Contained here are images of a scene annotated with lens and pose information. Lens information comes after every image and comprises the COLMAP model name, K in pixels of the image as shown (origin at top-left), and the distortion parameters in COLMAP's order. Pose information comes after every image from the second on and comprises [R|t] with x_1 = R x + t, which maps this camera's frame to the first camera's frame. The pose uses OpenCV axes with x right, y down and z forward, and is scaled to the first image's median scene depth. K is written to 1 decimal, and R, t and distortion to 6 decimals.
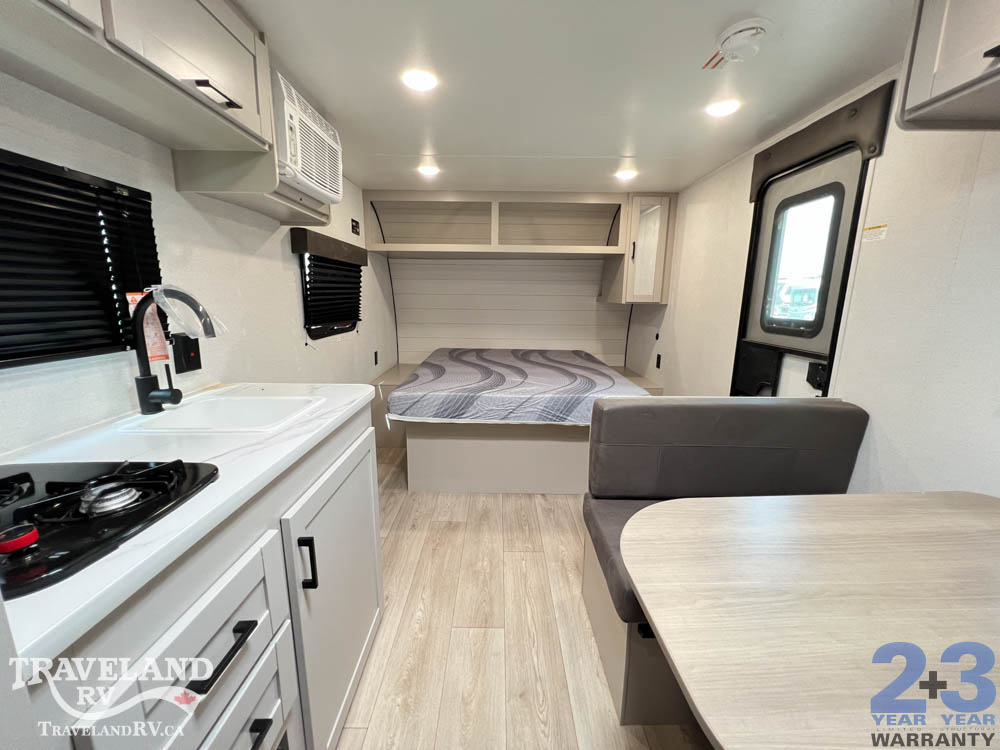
lens RADIAL K [[400.9, 0, 497.8], [0, 400.9, 374.5], [0, 0, 1]] dist [-0.001209, -0.000003]
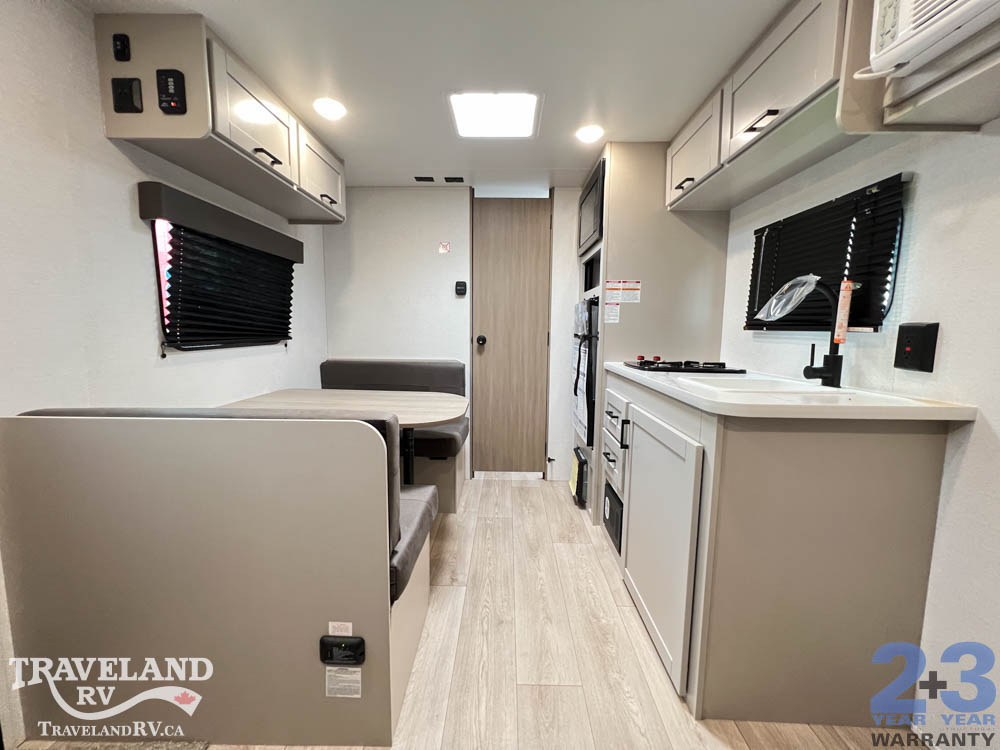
lens RADIAL K [[400.9, 0, 497.8], [0, 400.9, 374.5], [0, 0, 1]] dist [-0.001209, -0.000003]
pose [[-0.999639, -0.020336, 0.017532, 0.061338], [-0.013920, 0.950876, 0.309260, -0.242113], [-0.022960, 0.308905, -0.950816, 1.818200]]
